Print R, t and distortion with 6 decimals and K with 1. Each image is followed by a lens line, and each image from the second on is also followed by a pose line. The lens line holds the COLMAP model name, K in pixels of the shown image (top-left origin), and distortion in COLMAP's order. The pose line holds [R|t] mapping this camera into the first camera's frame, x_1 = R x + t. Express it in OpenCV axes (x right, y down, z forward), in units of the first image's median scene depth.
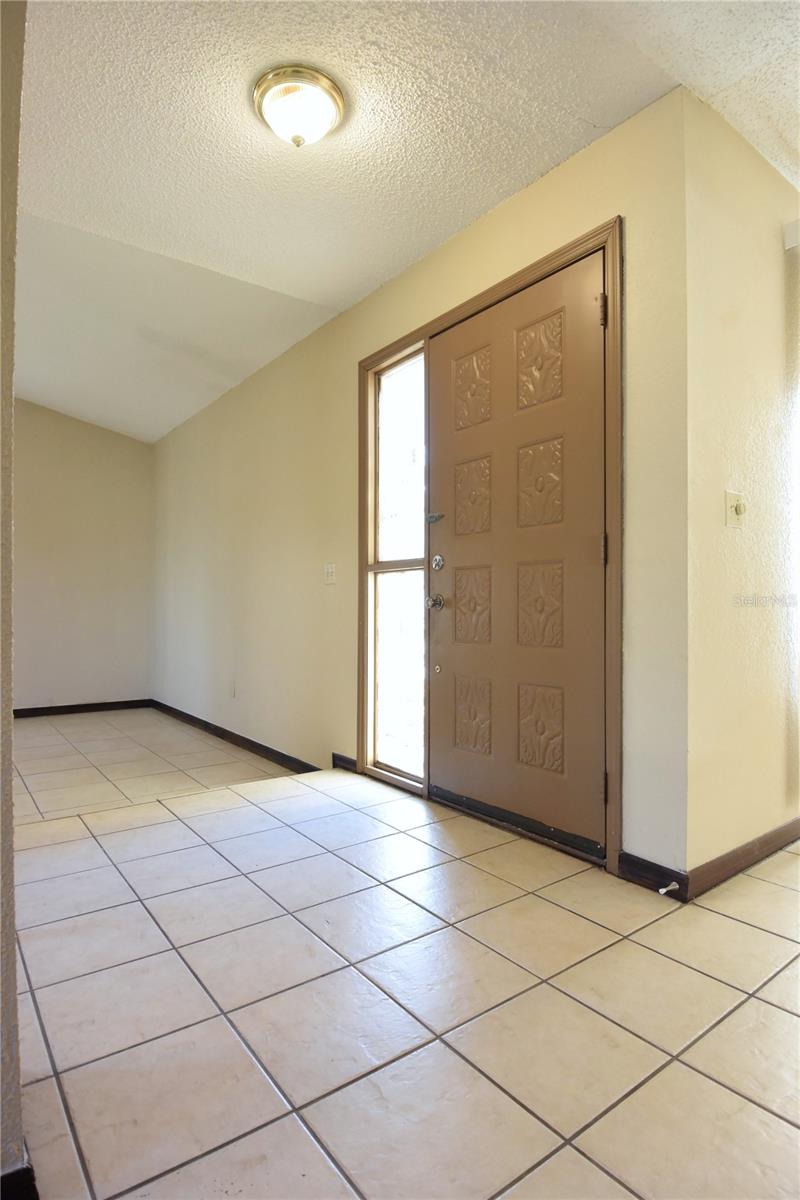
lens RADIAL K [[644.2, 0, 398.6], [0, 644.2, 618.8], [0, 0, 1]] dist [0.000971, 0.000027]
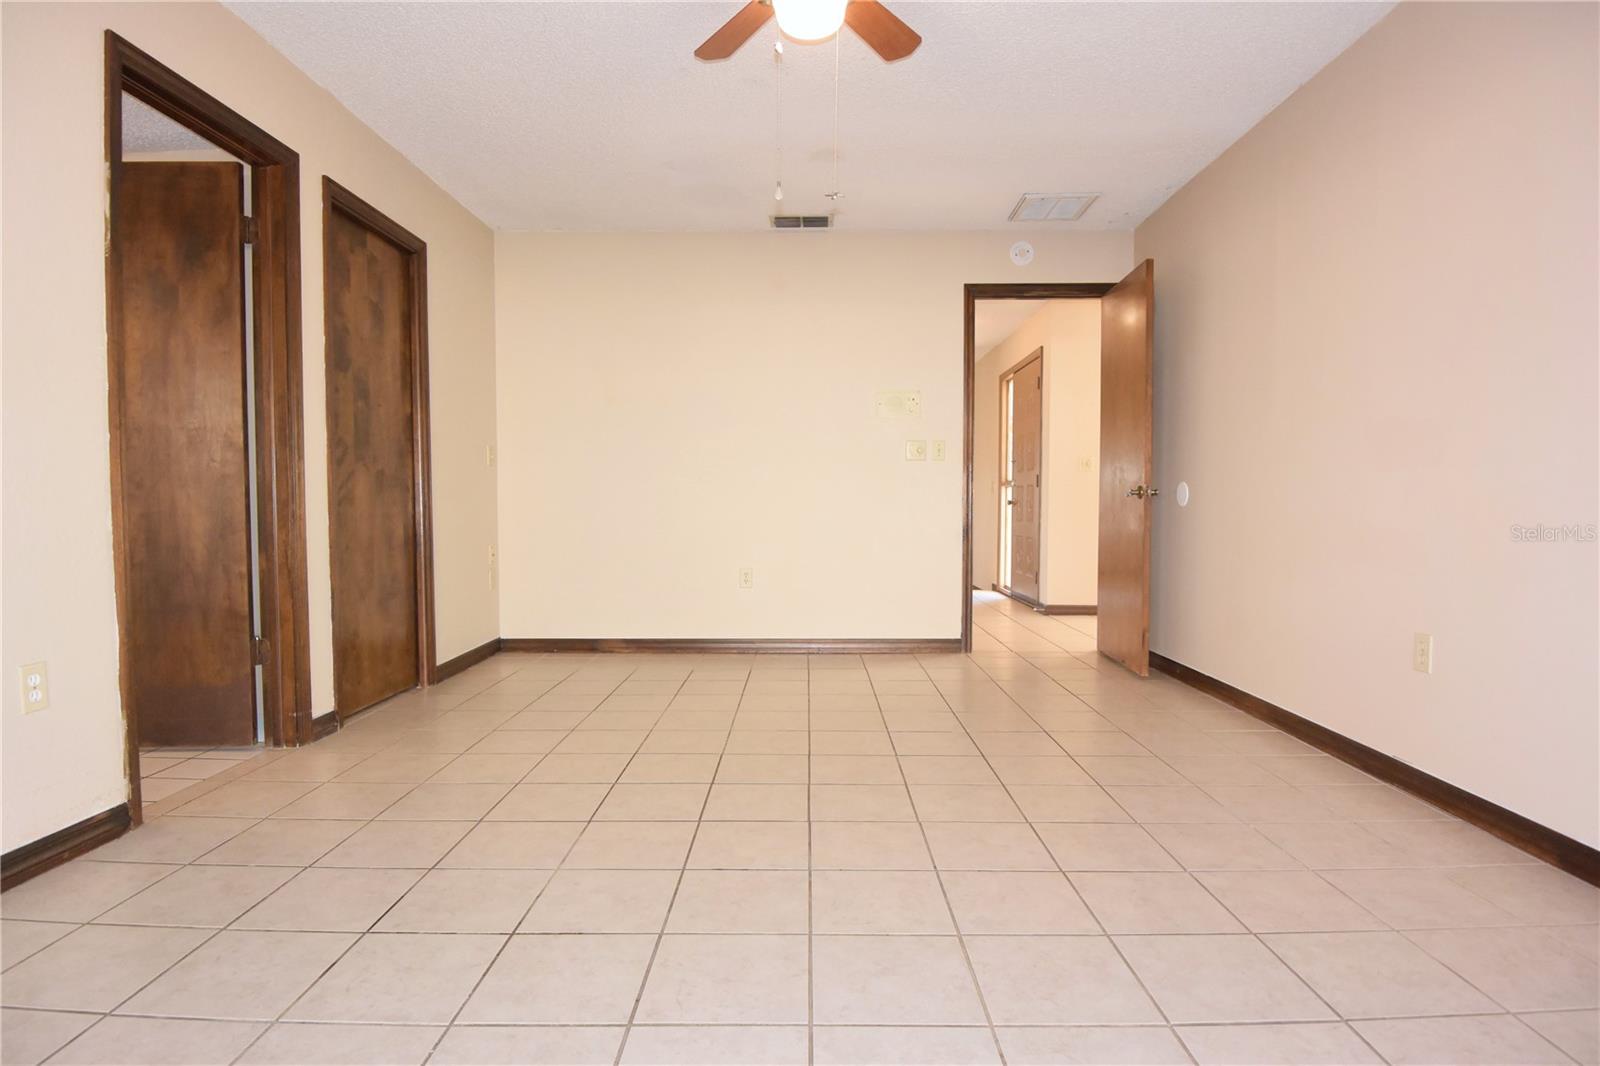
lens RADIAL K [[857.7, 0, 791.4], [0, 857.7, 536.5], [0, 0, 1]] dist [0.005529, -0.024959]
pose [[0.787995, 0.021110, -0.615320, 1.167479], [-0.004476, 0.999582, 0.028561, 0.008135], [0.615665, -0.019752, 0.787760, -1.581770]]
